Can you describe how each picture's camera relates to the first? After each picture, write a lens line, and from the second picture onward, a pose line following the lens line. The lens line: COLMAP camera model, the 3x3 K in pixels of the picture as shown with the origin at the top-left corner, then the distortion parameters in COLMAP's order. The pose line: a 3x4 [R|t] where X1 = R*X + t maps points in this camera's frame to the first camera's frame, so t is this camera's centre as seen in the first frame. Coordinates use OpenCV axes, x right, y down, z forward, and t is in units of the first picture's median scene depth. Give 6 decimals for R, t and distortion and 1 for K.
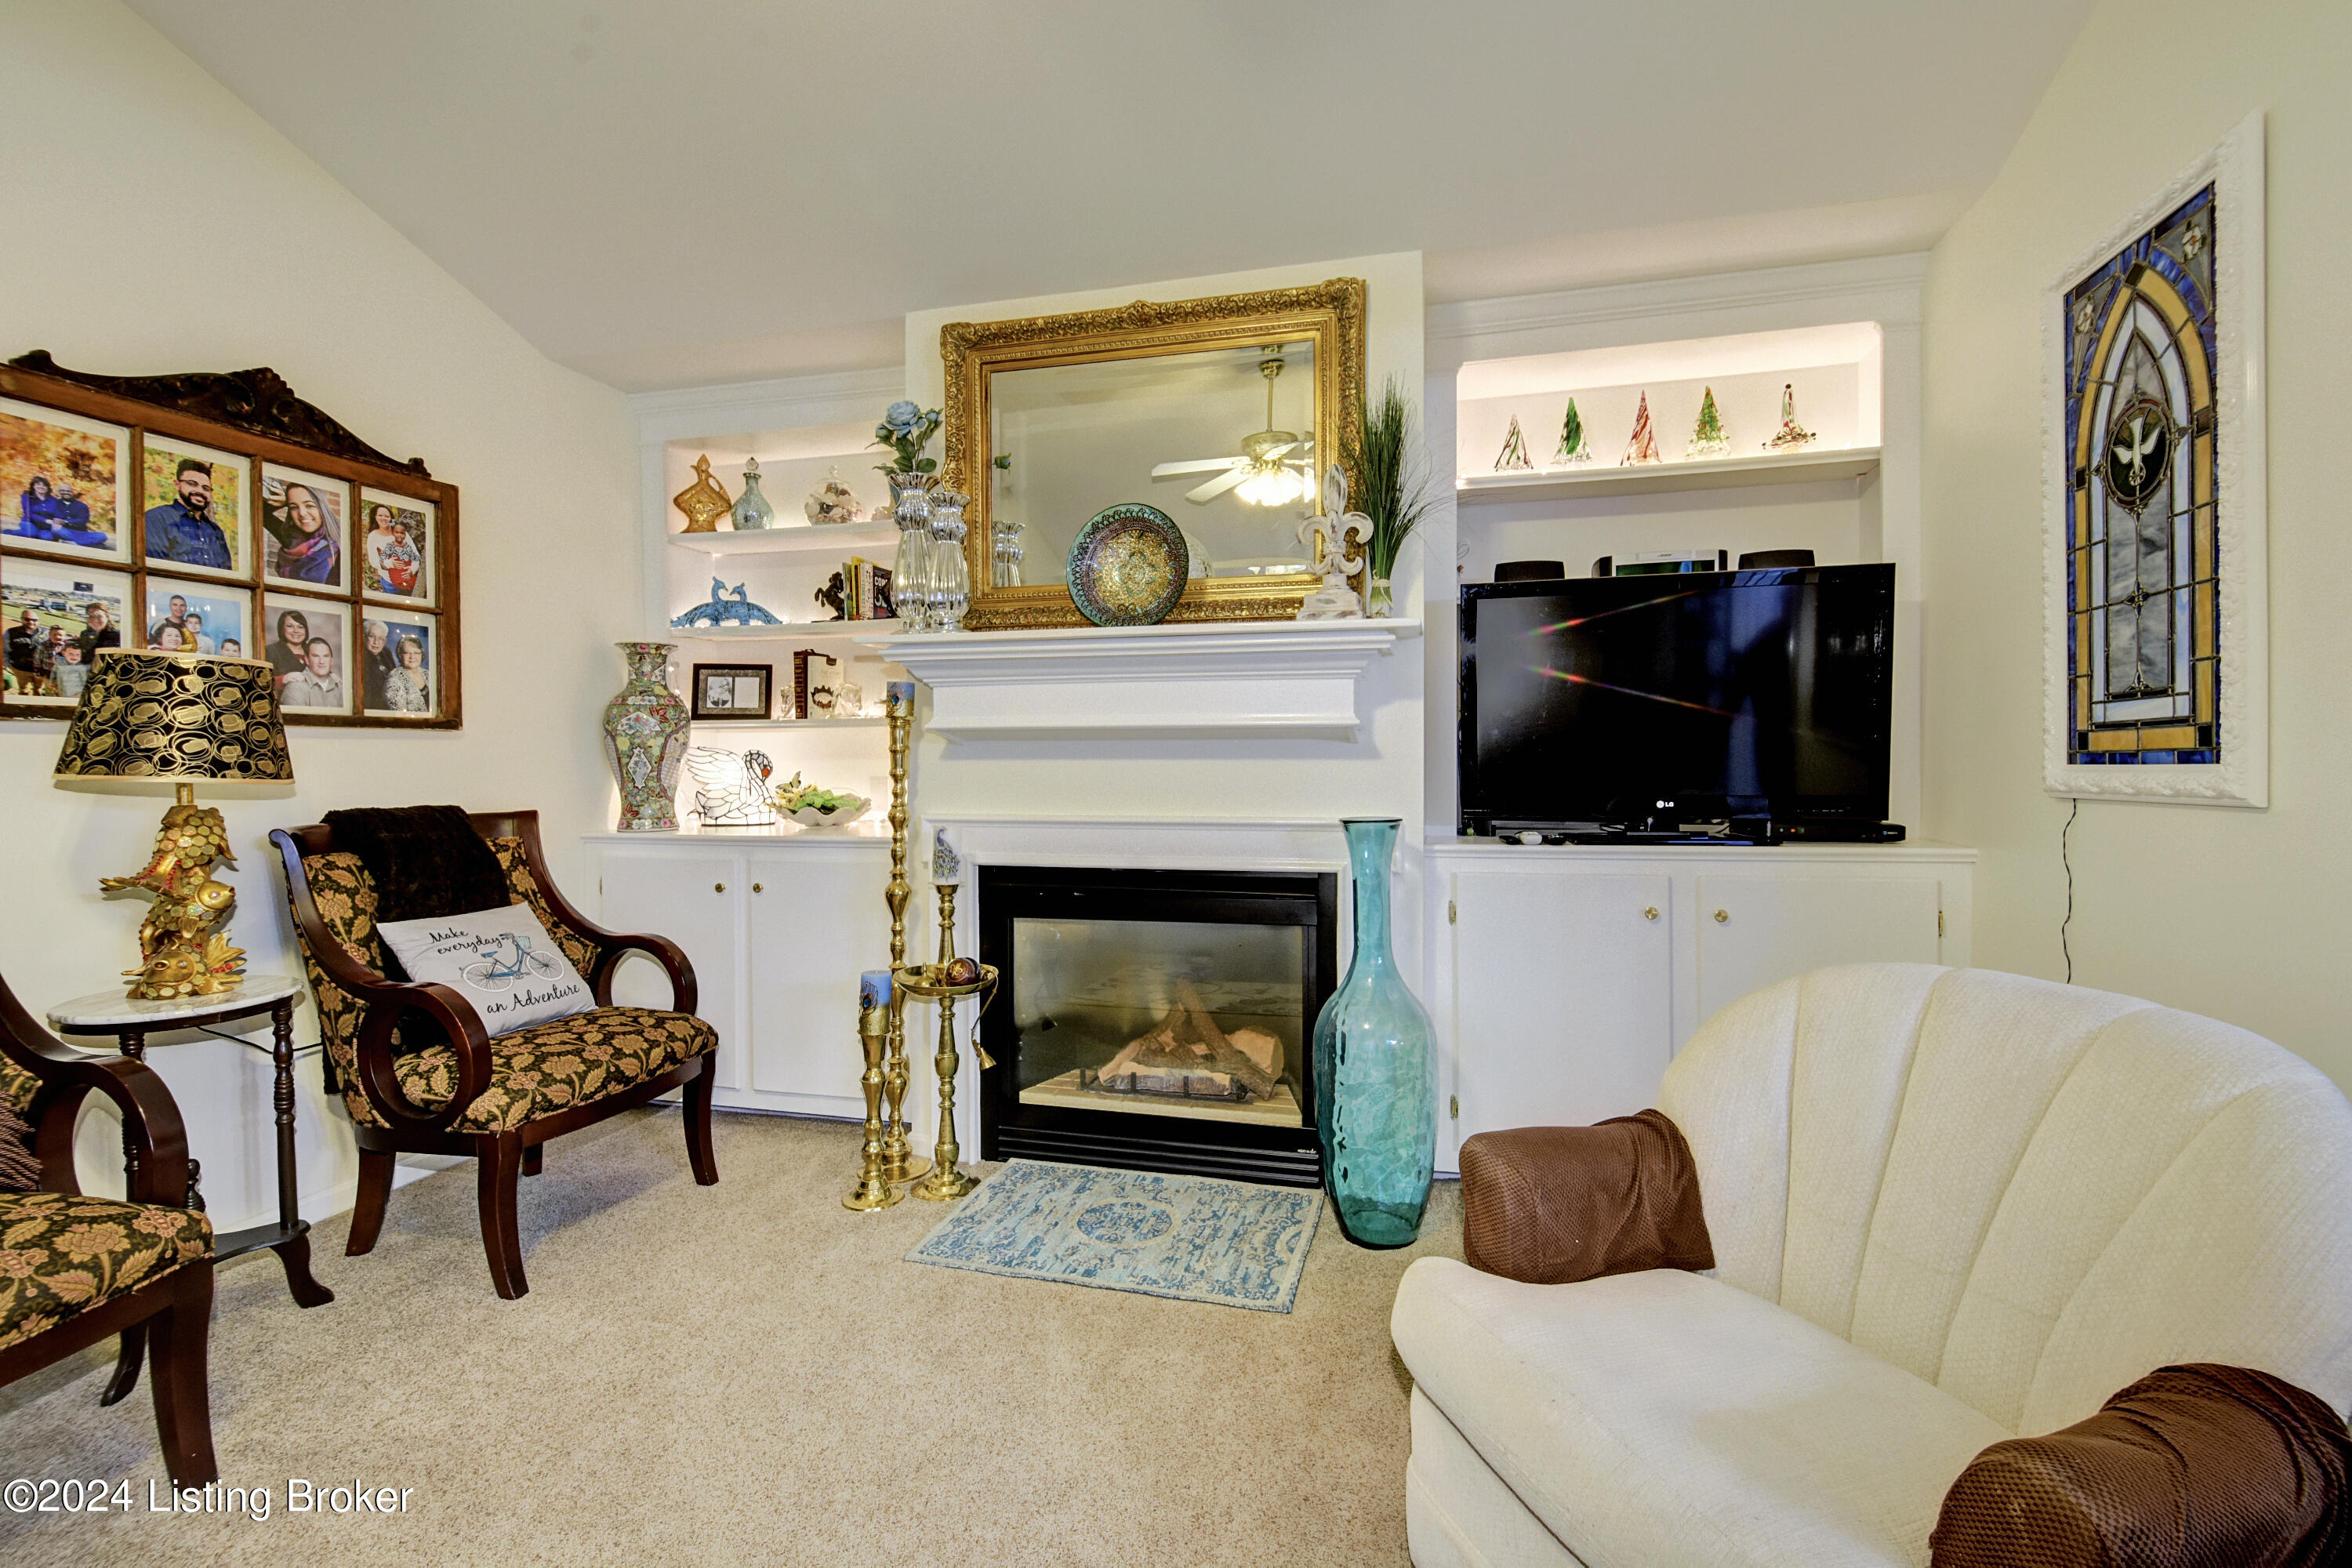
lens RADIAL K [[1026.0, 0, 1179.4], [0, 1026.0, 771.7], [0, 0, 1]] dist [0.000942, -0.001992]
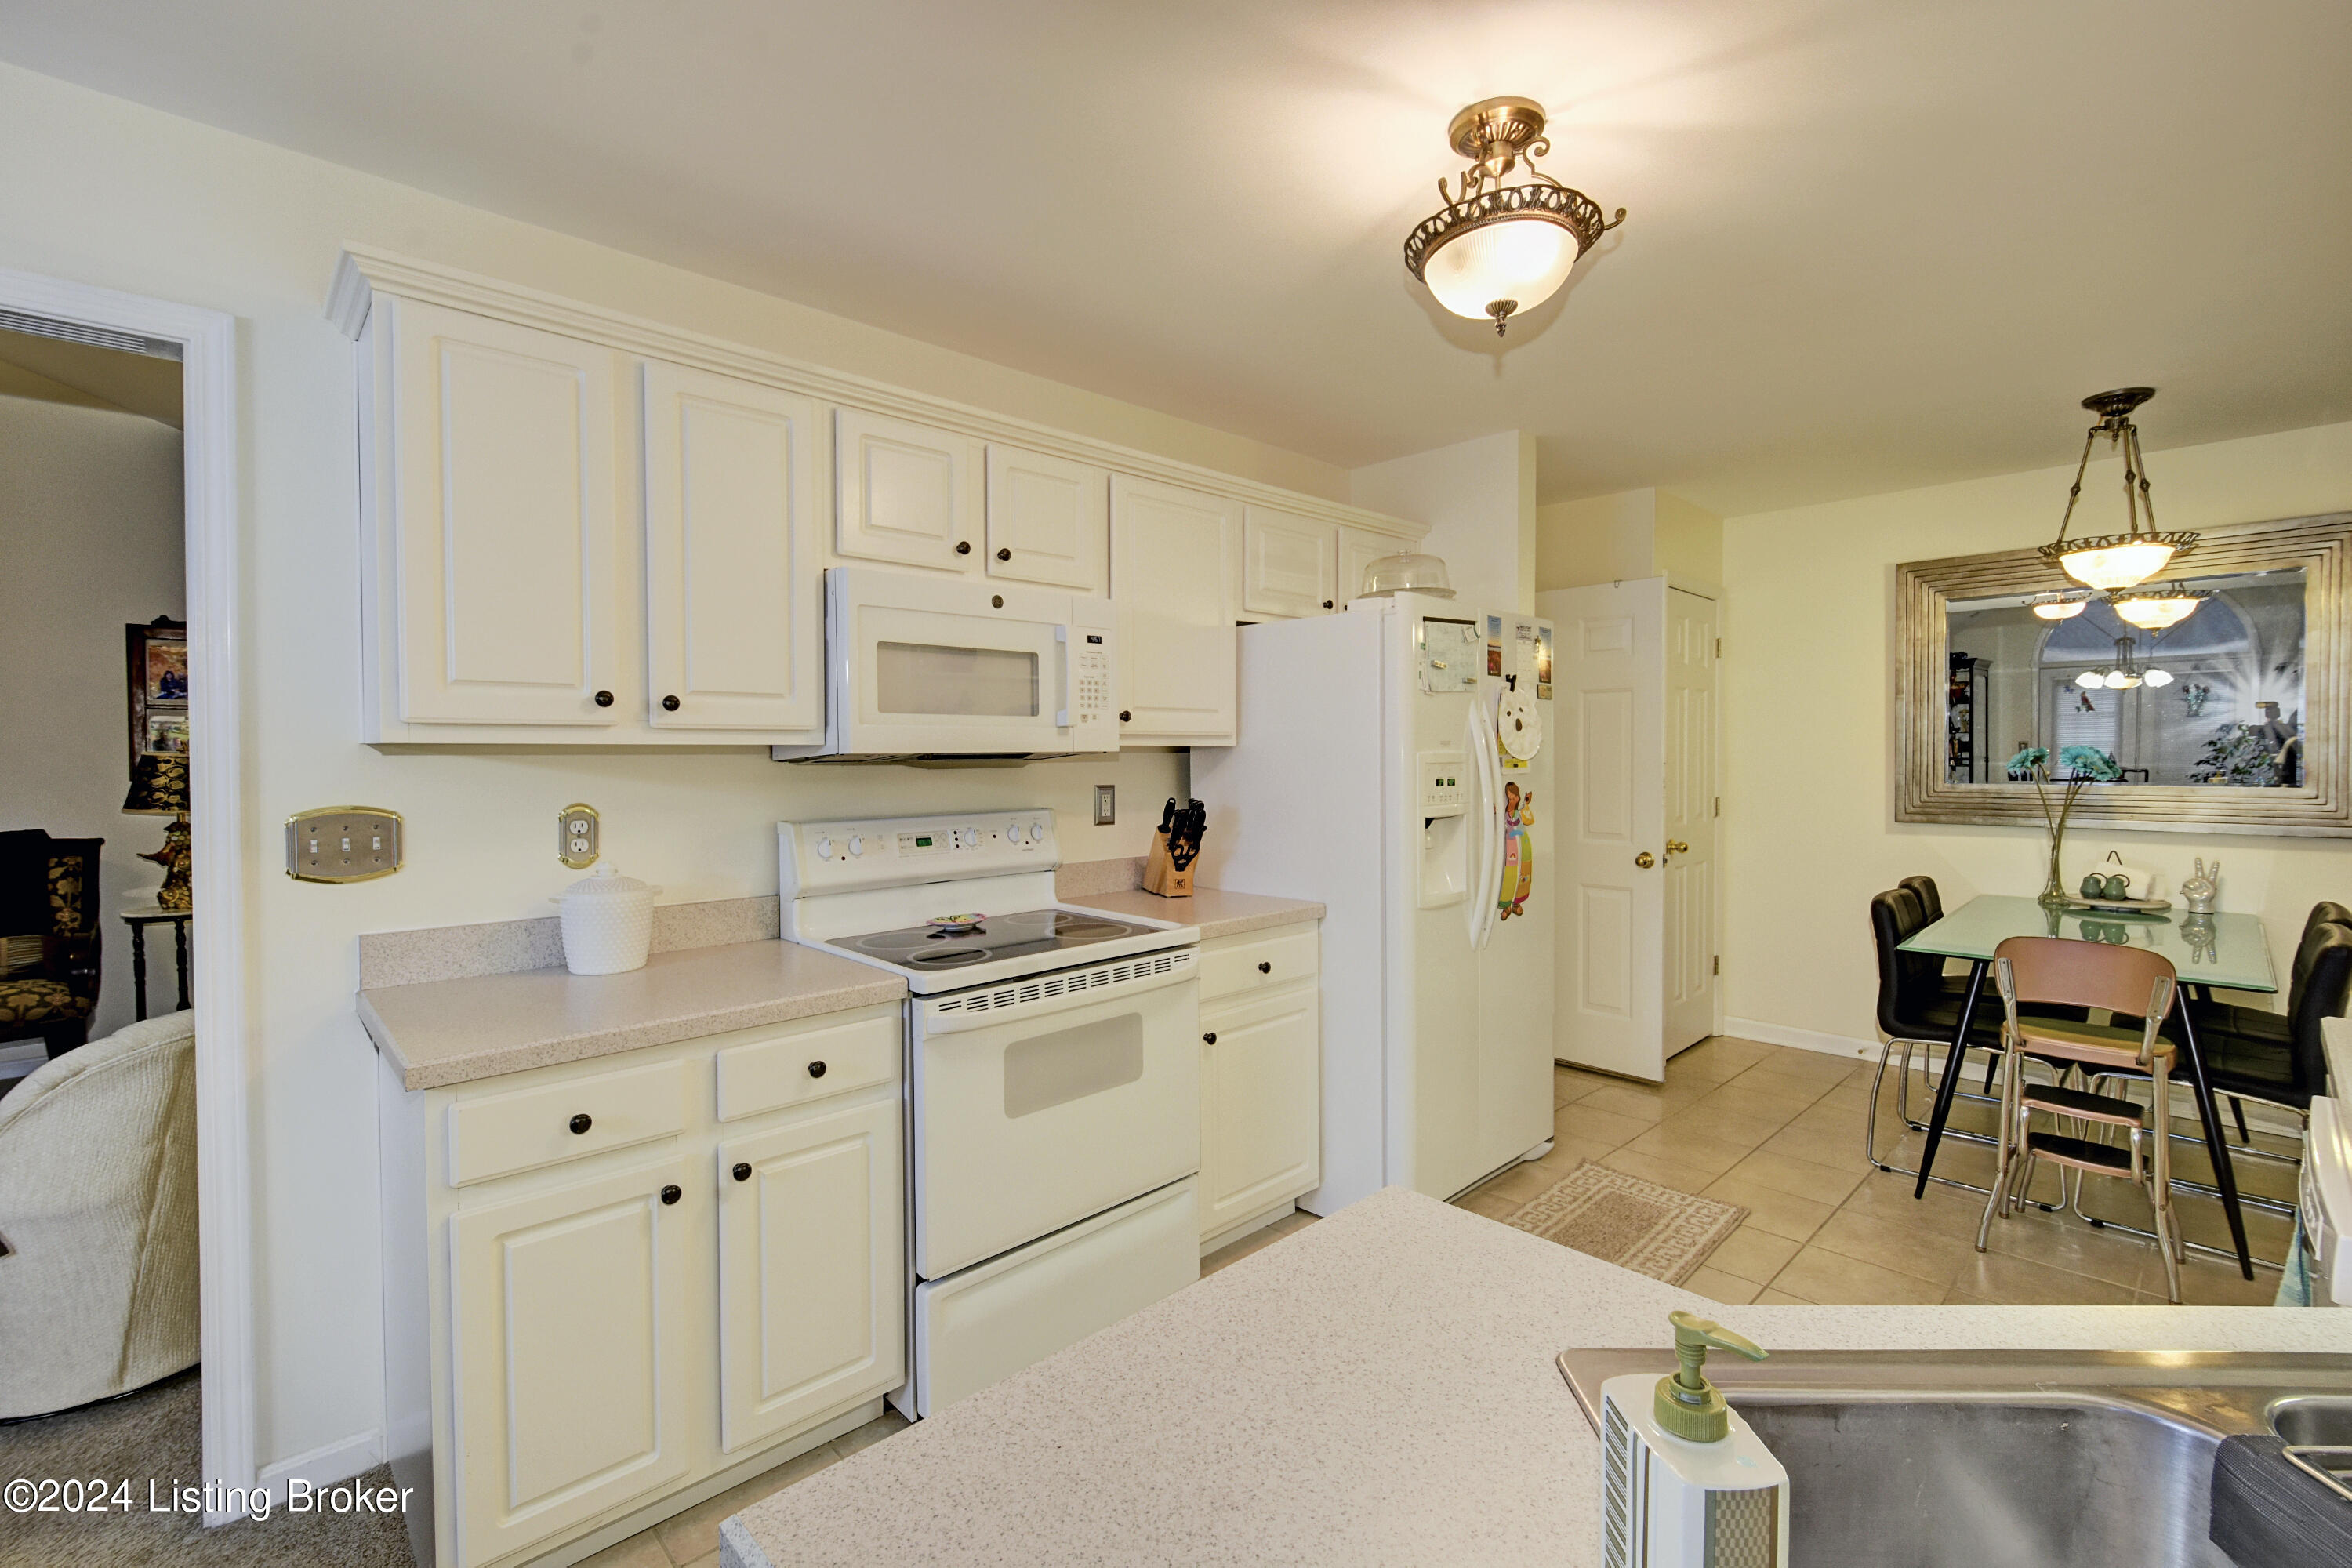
lens RADIAL K [[1026.0, 0, 1191.2], [0, 1026.0, 769.7], [0, 0, 1]] dist [0.000942, -0.001992]
pose [[0.852831, 0.011439, -0.522061, 1.633767], [-0.009474, 0.999934, 0.006434, -0.090805], [0.522100, -0.000541, 0.852884, 0.217549]]
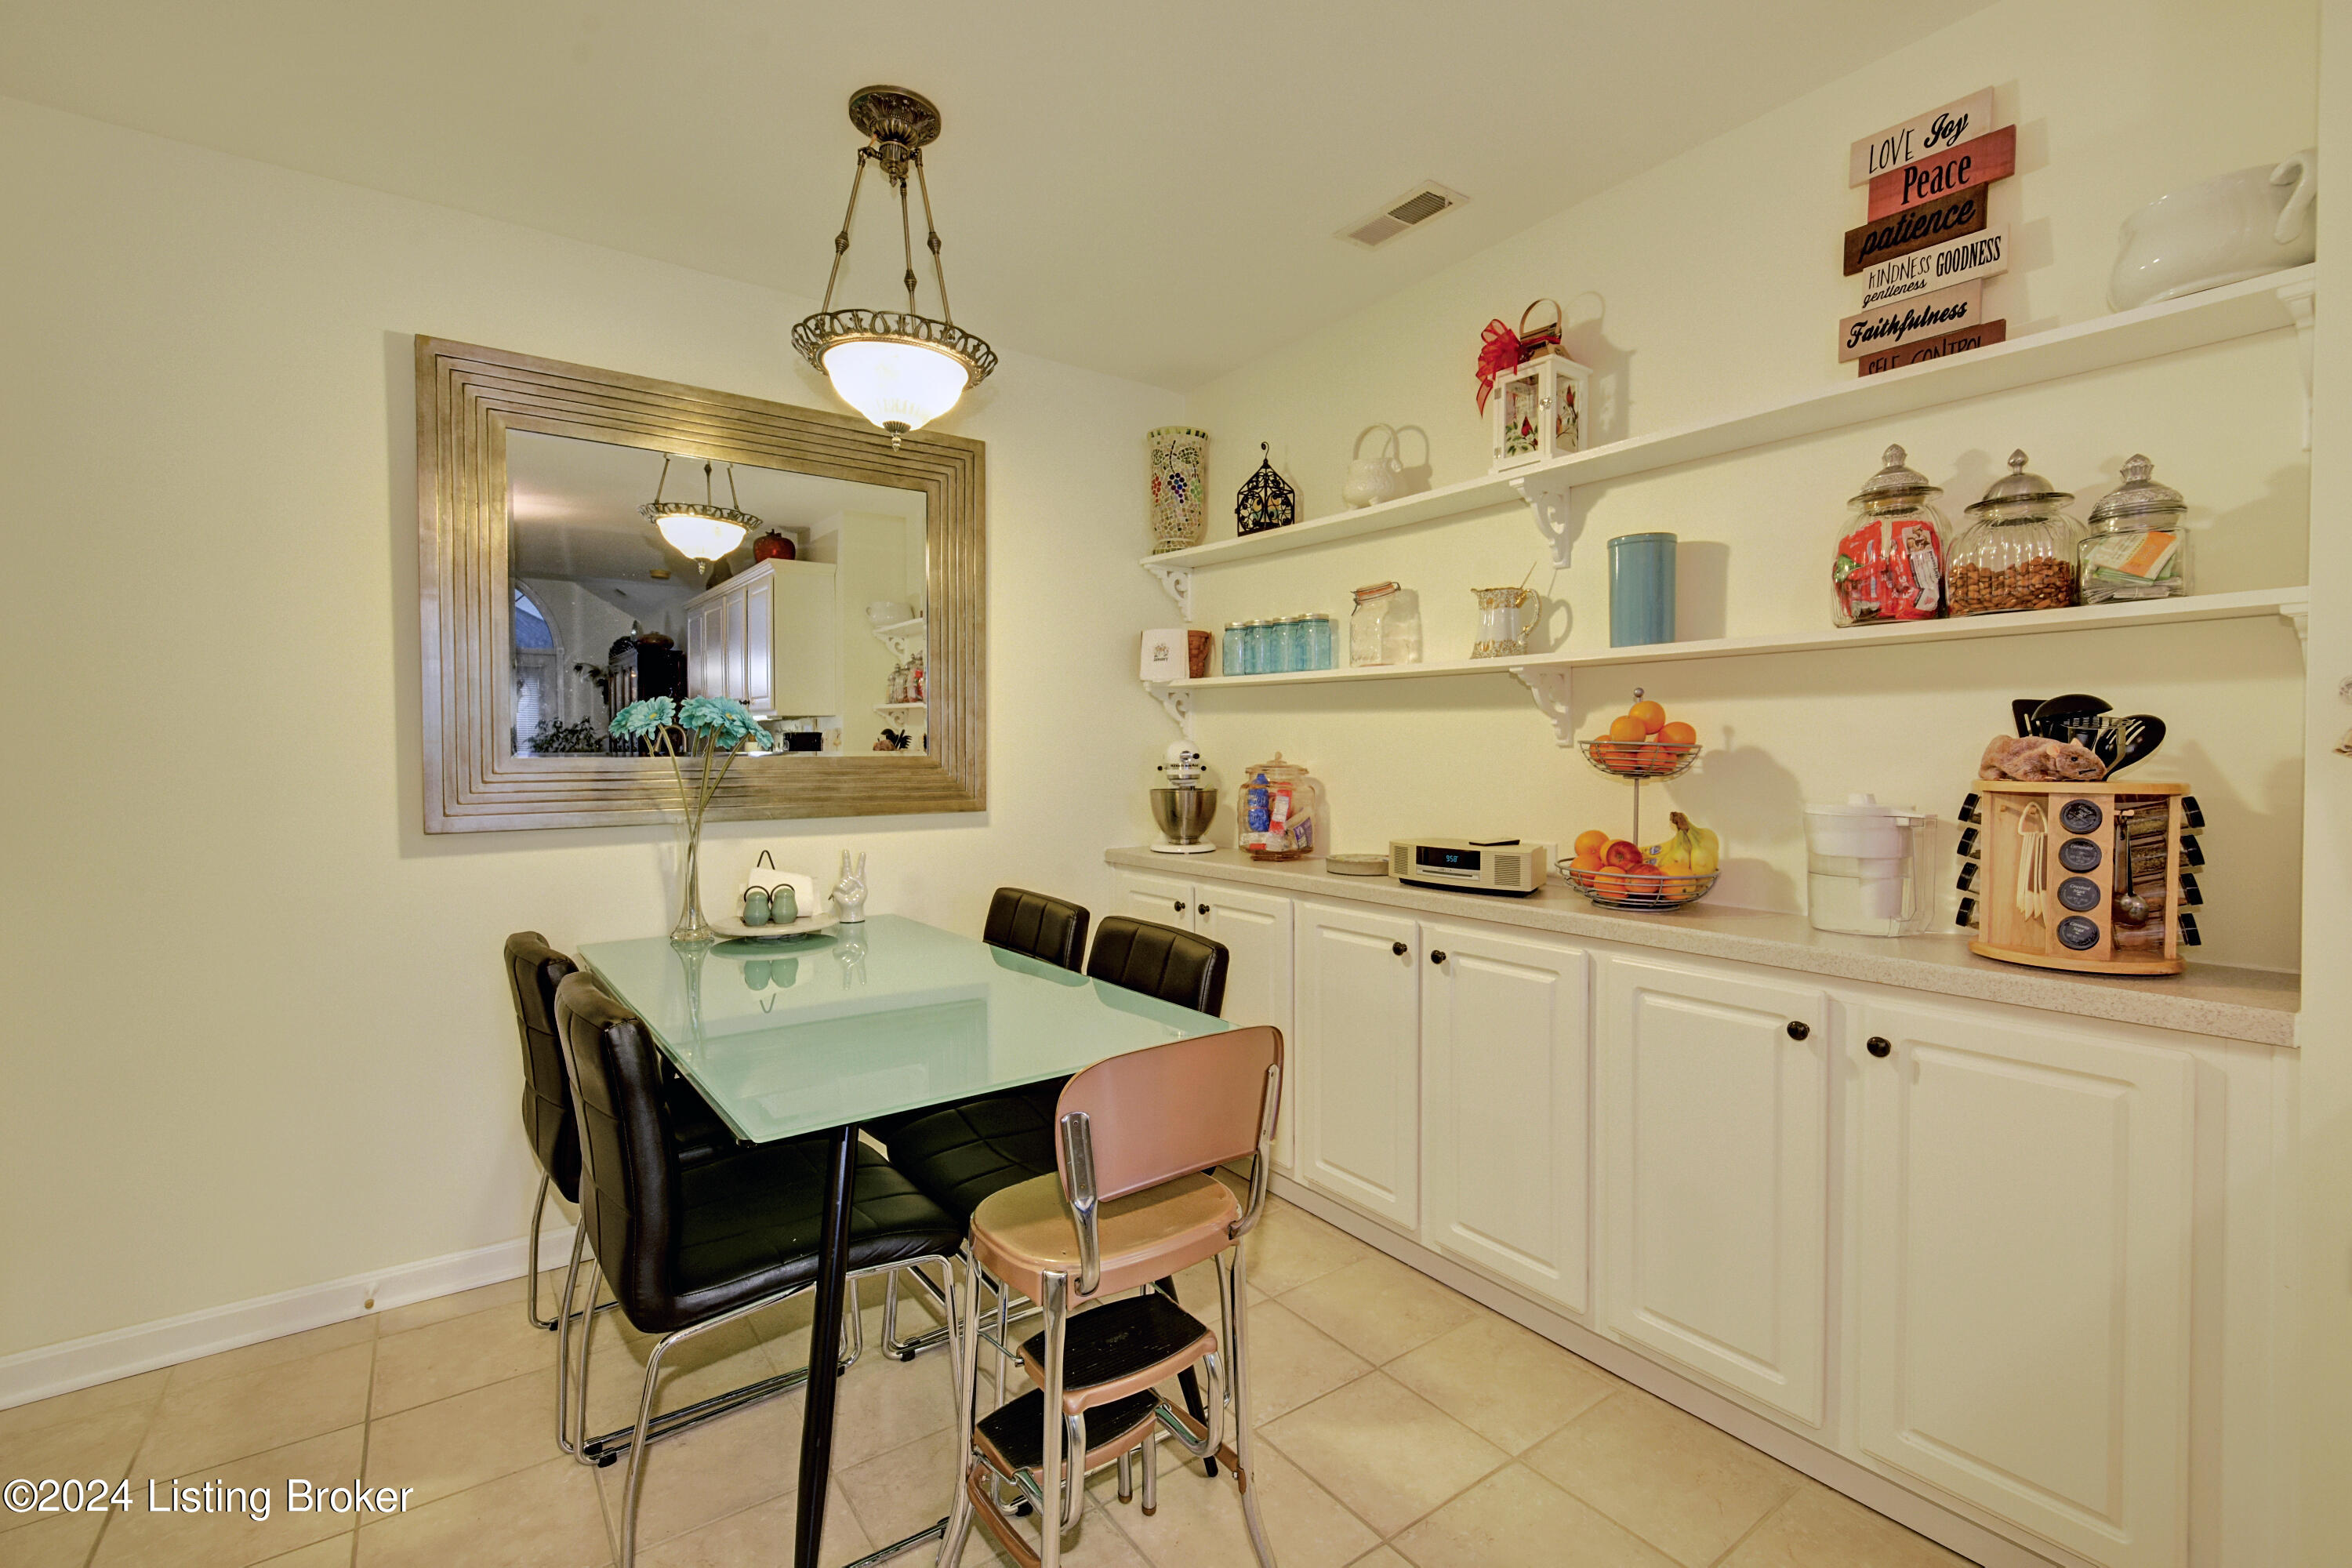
lens RADIAL K [[1026.0, 0, 1169.4], [0, 1026.0, 773.6], [0, 0, 1]] dist [0.000942, -0.001992]
pose [[0.642201, -0.013446, 0.766419, 1.469804], [0.014244, 0.999883, 0.005606, -0.052301], [-0.766404, 0.007317, 0.642317, 1.252862]]
